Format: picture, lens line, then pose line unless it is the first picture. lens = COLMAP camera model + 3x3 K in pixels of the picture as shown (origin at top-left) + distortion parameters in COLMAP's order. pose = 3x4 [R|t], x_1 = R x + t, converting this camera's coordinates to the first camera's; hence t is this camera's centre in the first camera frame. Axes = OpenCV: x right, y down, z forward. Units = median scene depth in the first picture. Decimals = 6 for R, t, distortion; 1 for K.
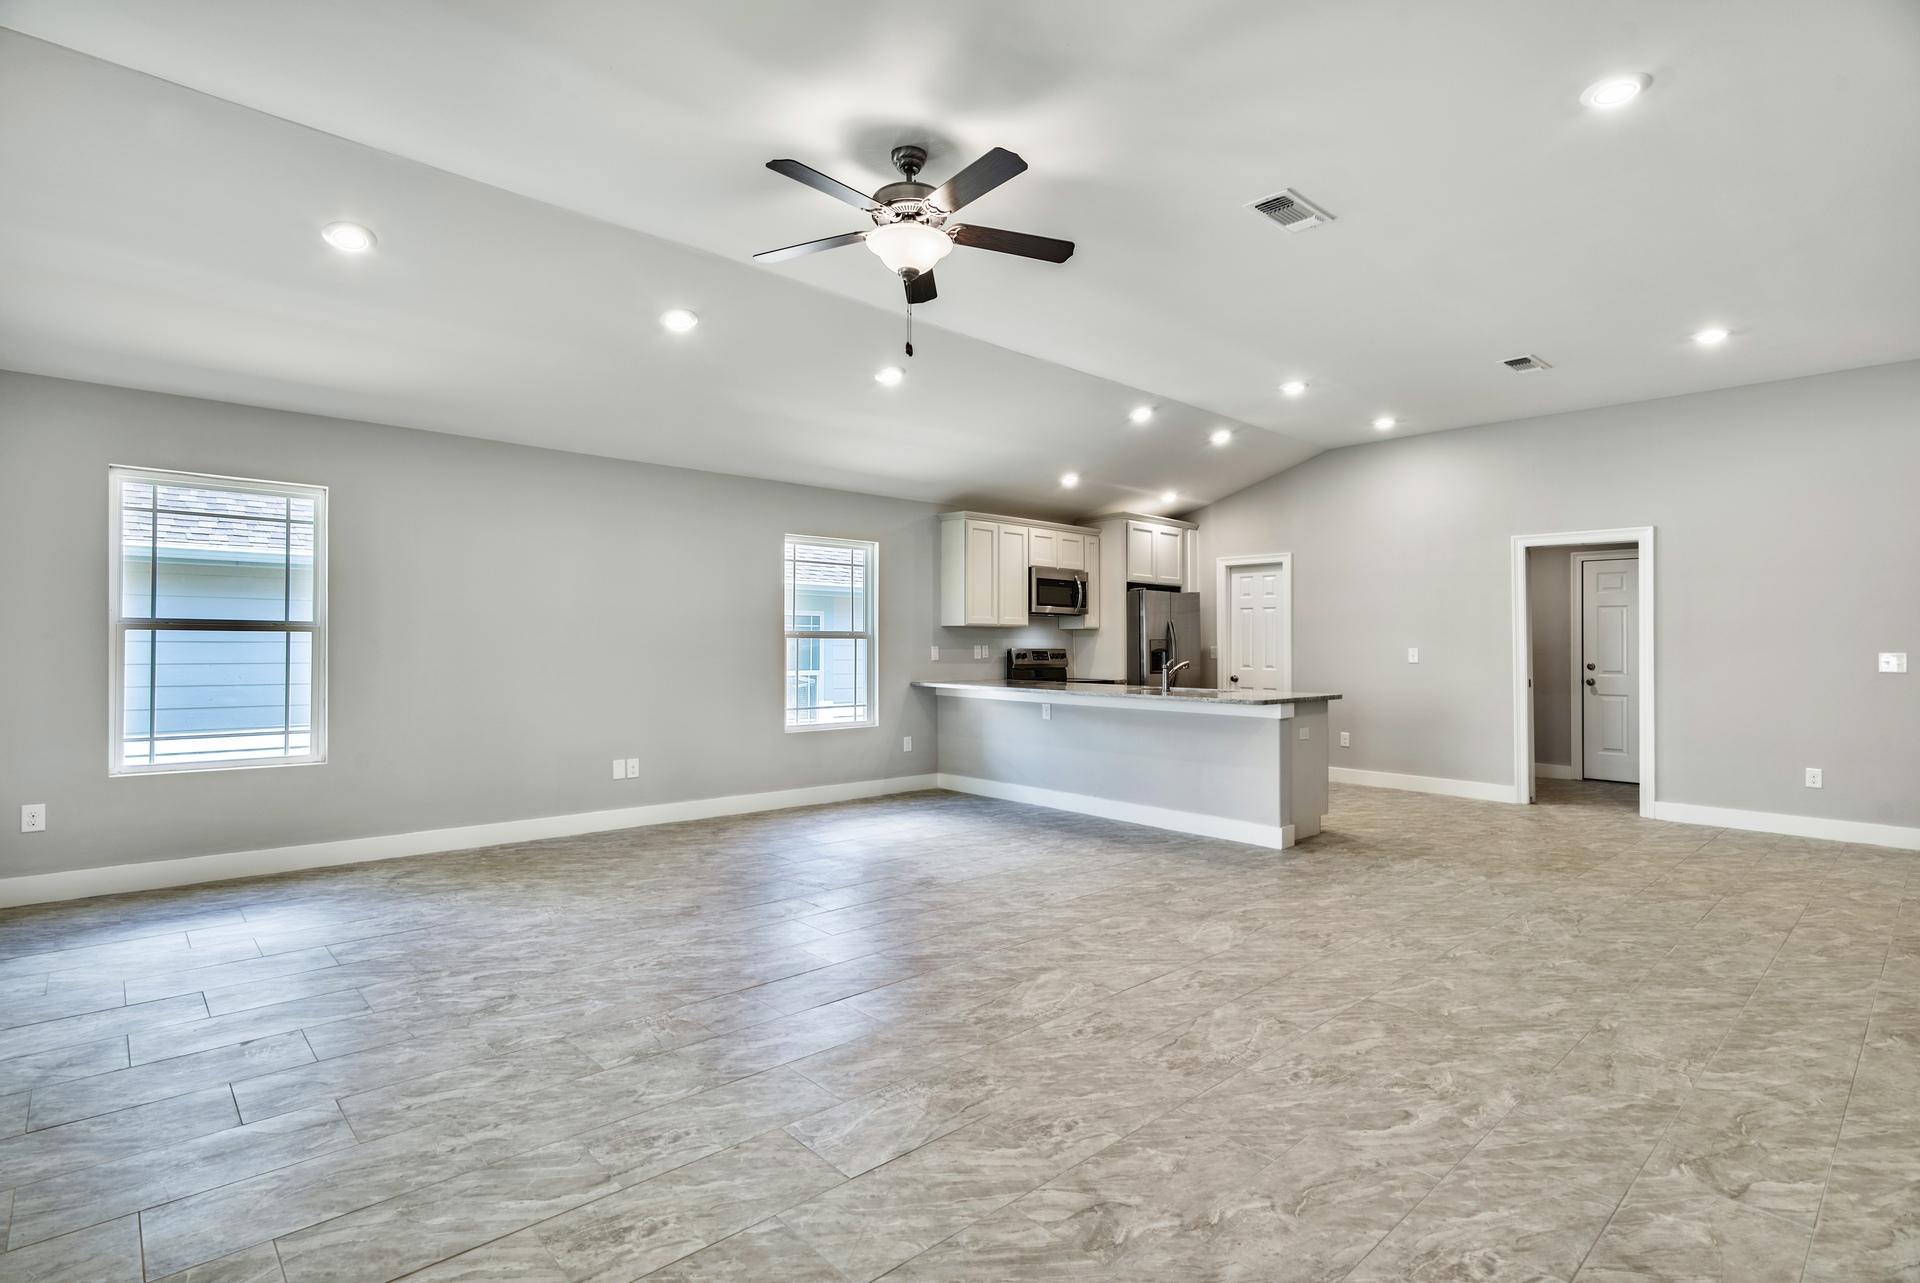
lens RADIAL K [[938.3, 0, 967.5], [0, 938.3, 632.6], [0, 0, 1]] dist [0.000076, -0.002954]
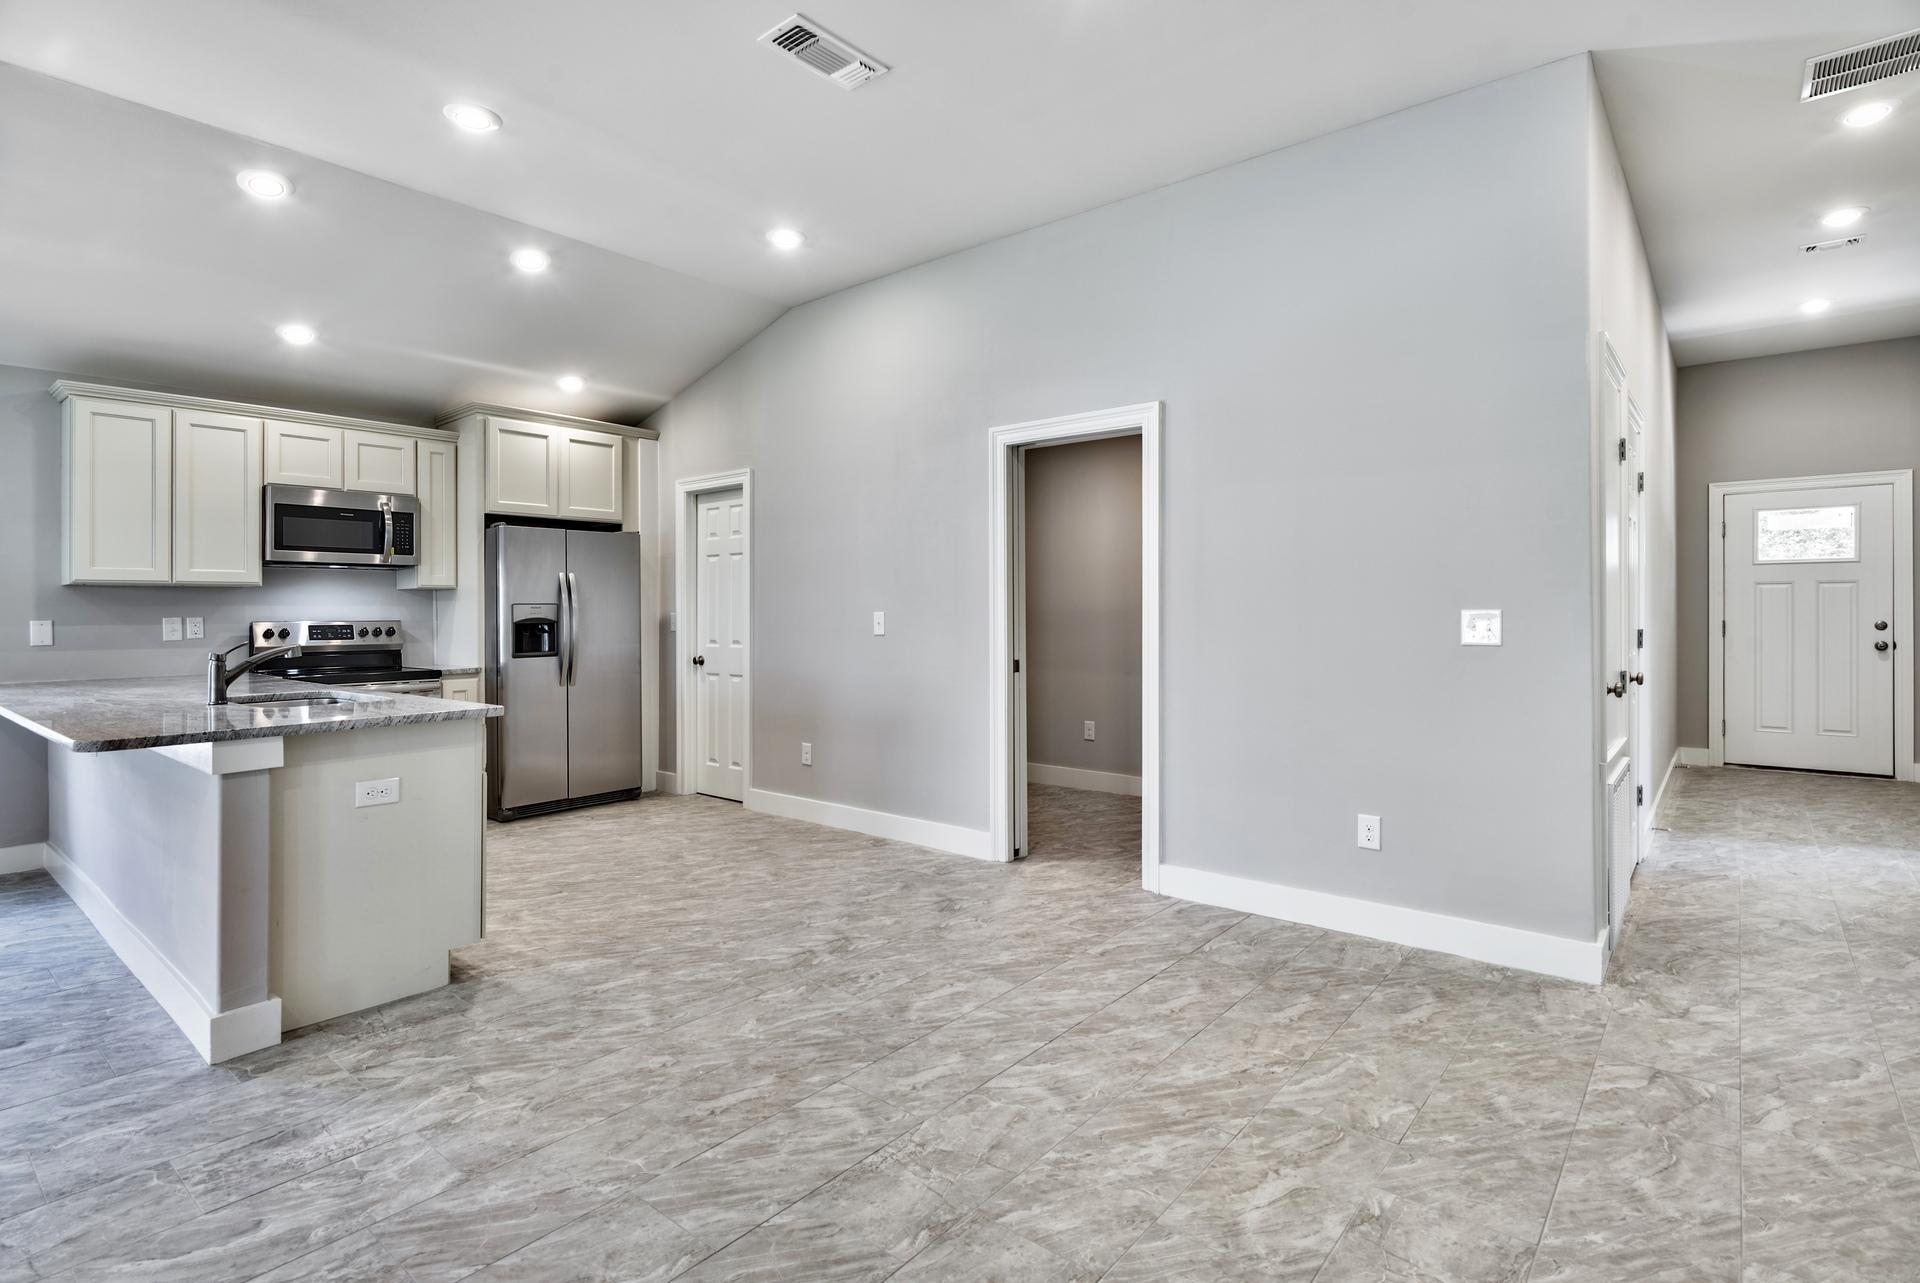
lens RADIAL K [[938.3, 0, 959.4], [0, 938.3, 616.6], [0, 0, 1]] dist [0.000076, -0.002954]
pose [[0.989686, -0.016299, 0.142327, 0.588637], [0.013534, 0.999701, 0.020371, 0.010583], [-0.142616, -0.018235, 0.989610, 0.483036]]
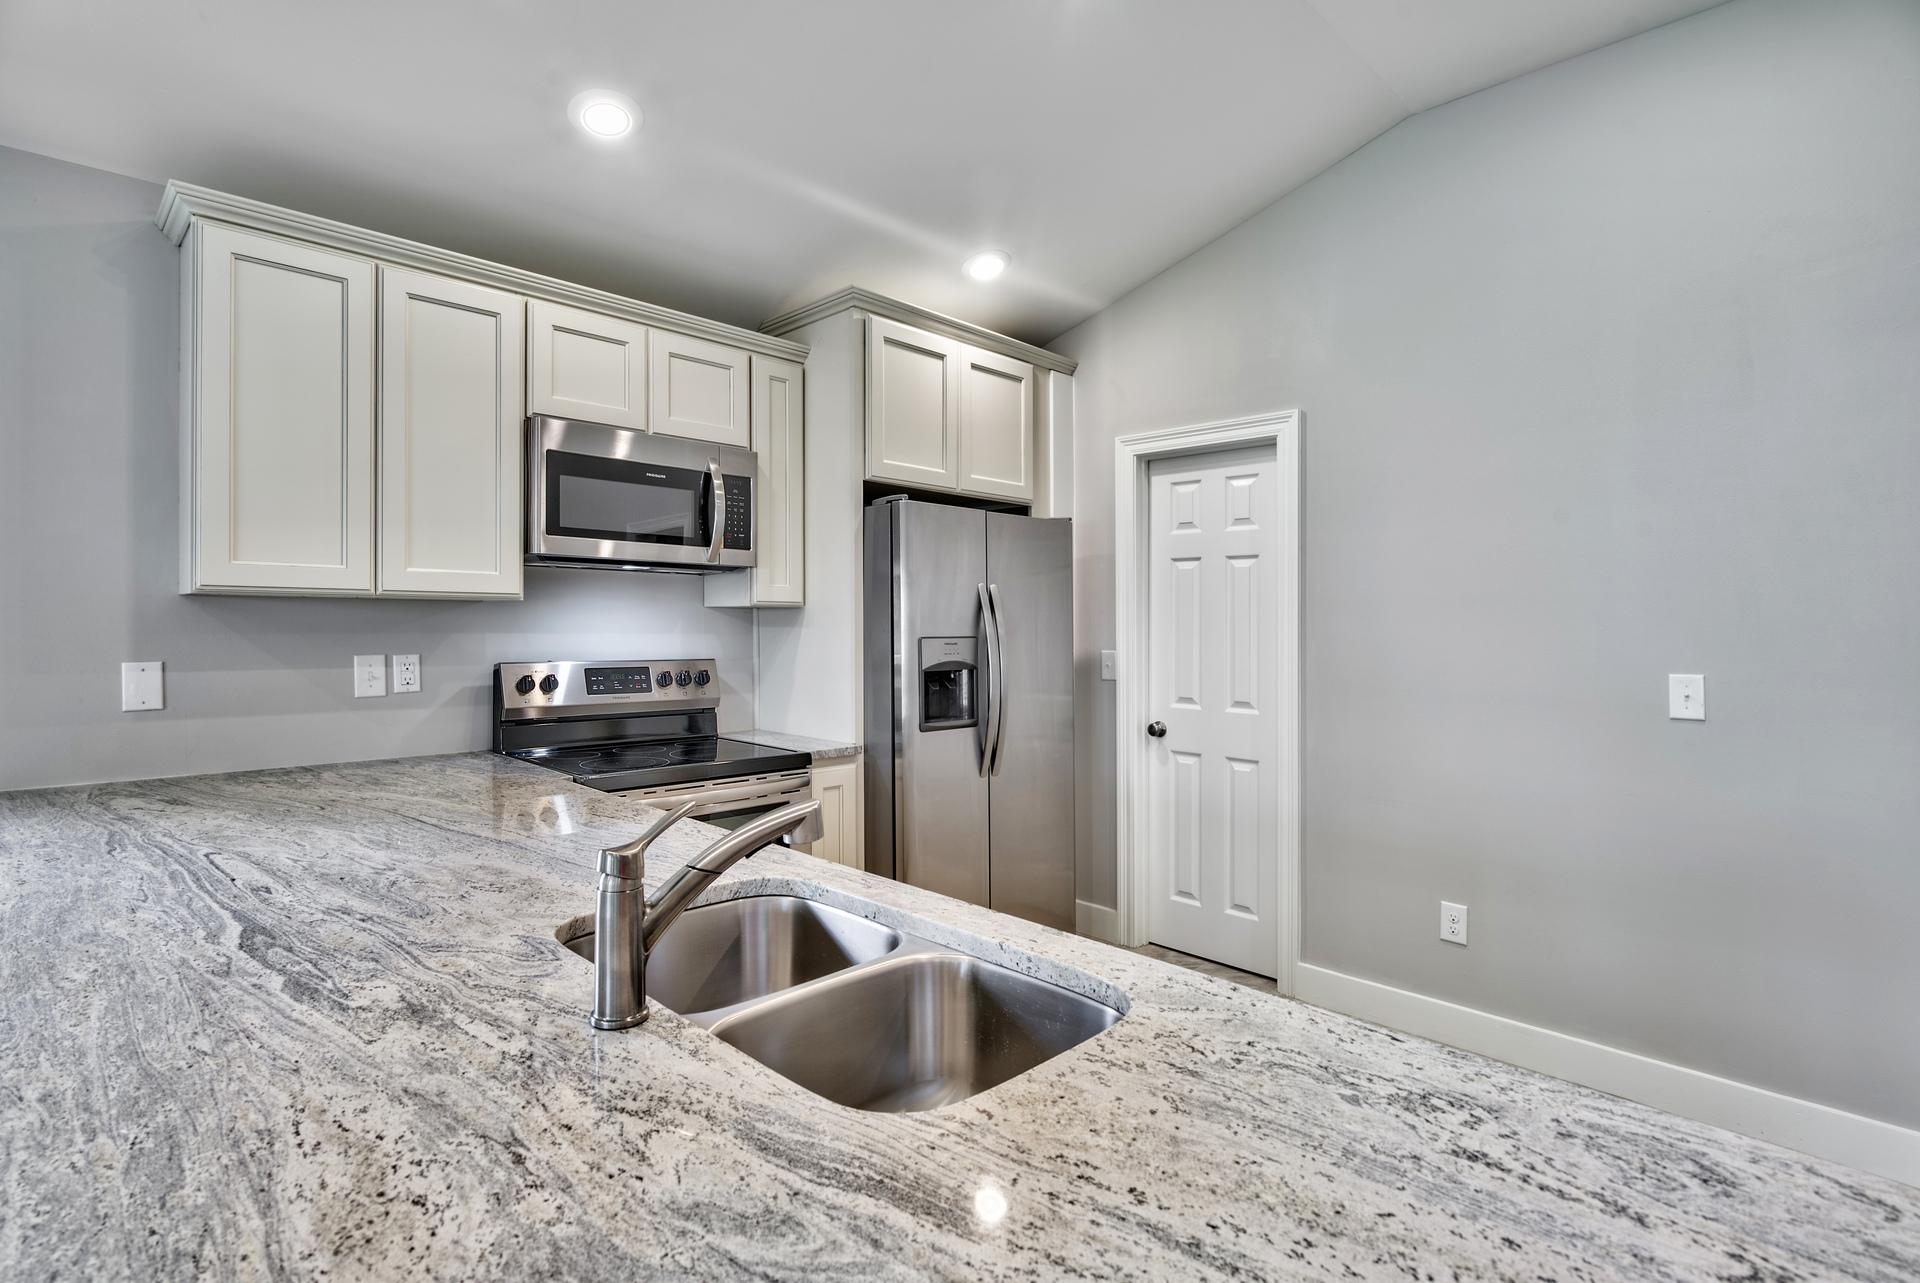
lens RADIAL K [[938.3, 0, 978.3], [0, 938.3, 645.5], [0, 0, 1]] dist [0.000076, -0.002954]
pose [[0.998651, 0.003152, 0.051823, 0.291101], [-0.005149, 0.999247, 0.038444, -0.004916], [-0.051663, -0.038659, 0.997916, 0.928801]]
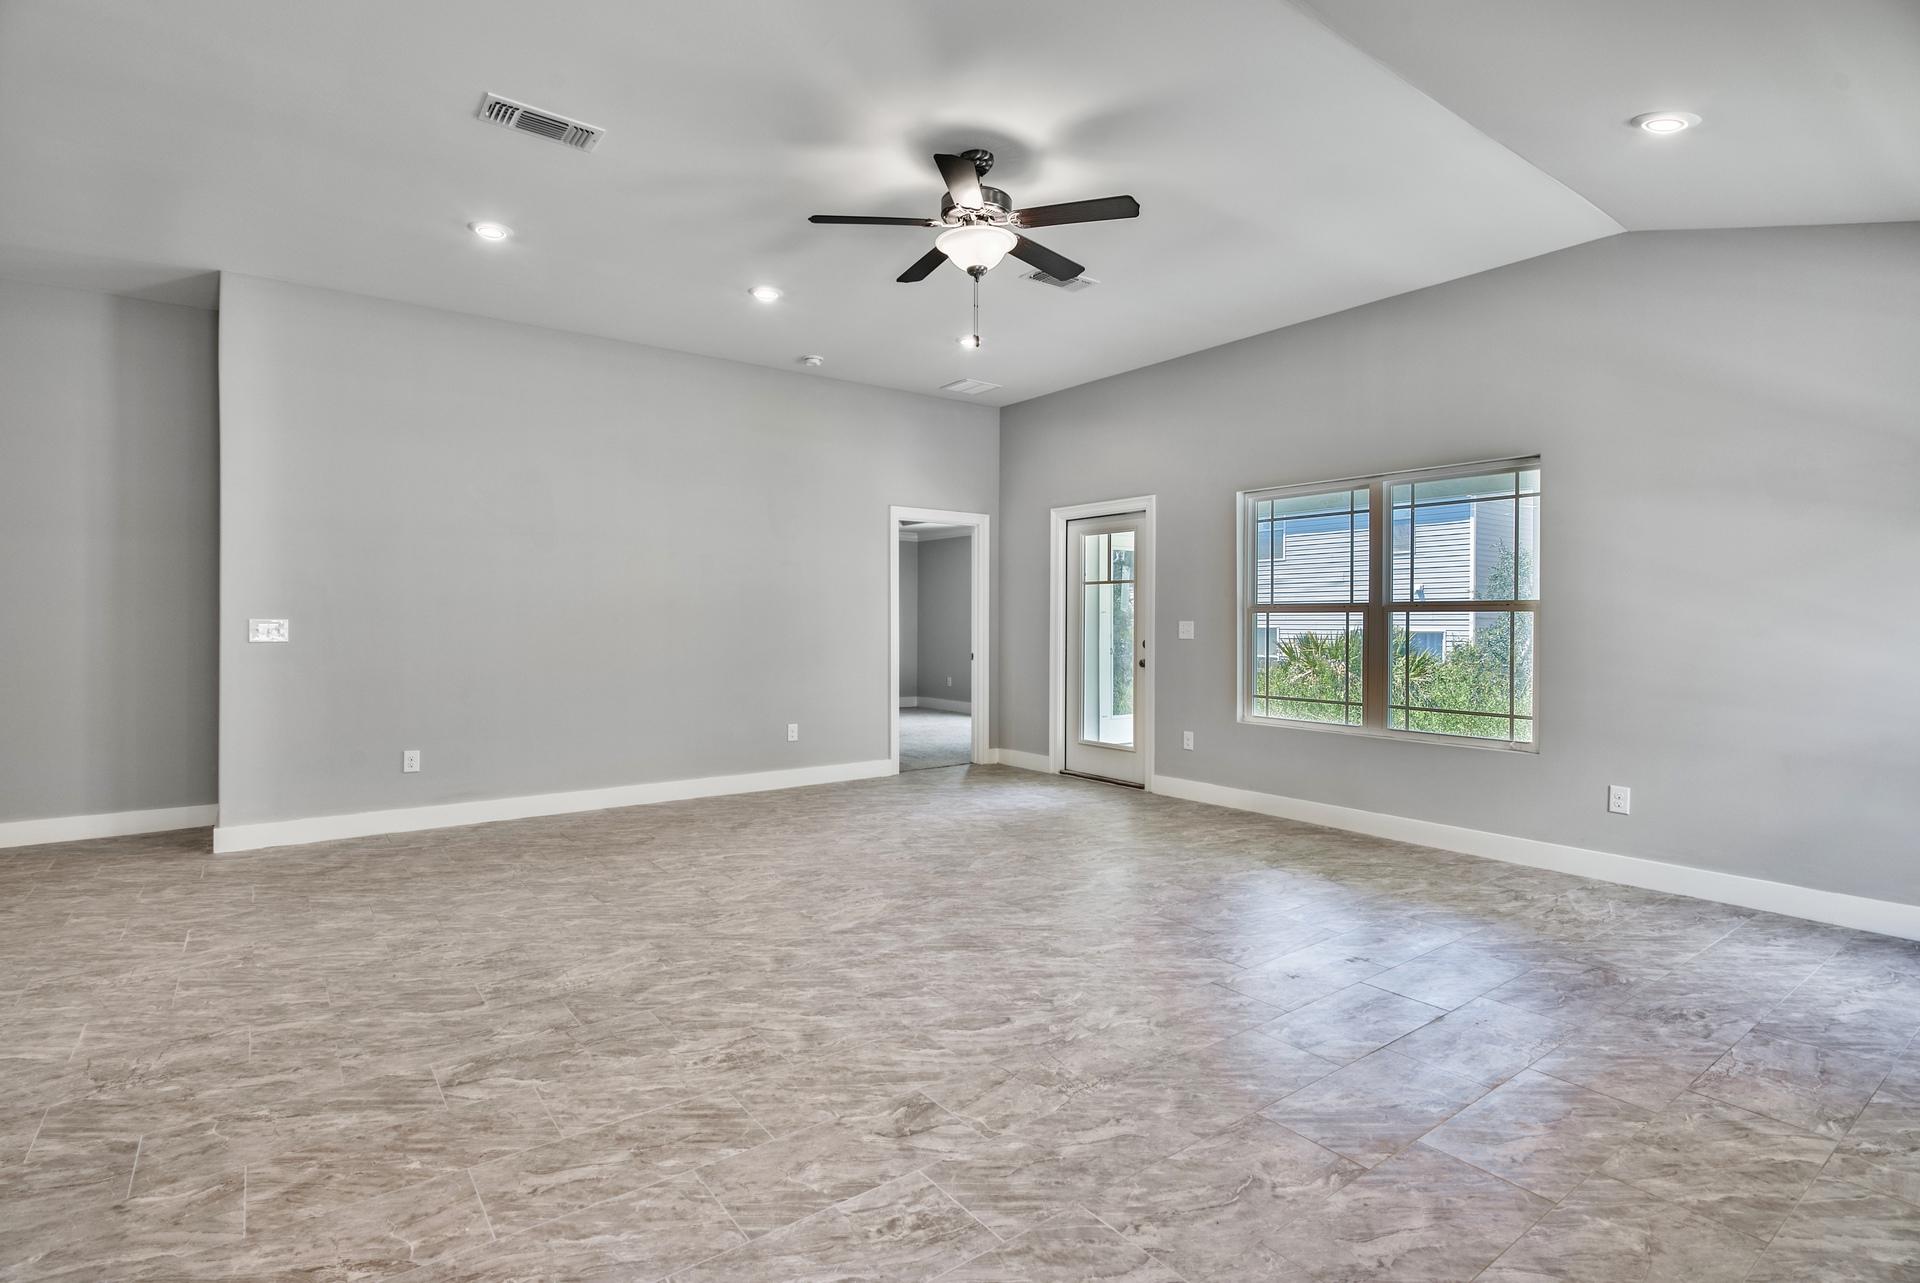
lens RADIAL K [[938.3, 0, 960.9], [0, 938.3, 603.5], [0, 0, 1]] dist [0.000076, -0.002954]
pose [[-0.993943, -0.007453, 0.109643, -0.094023], [-0.010883, 0.999469, -0.030719, 0.015805], [-0.109356, -0.031726, -0.993496, 1.198431]]
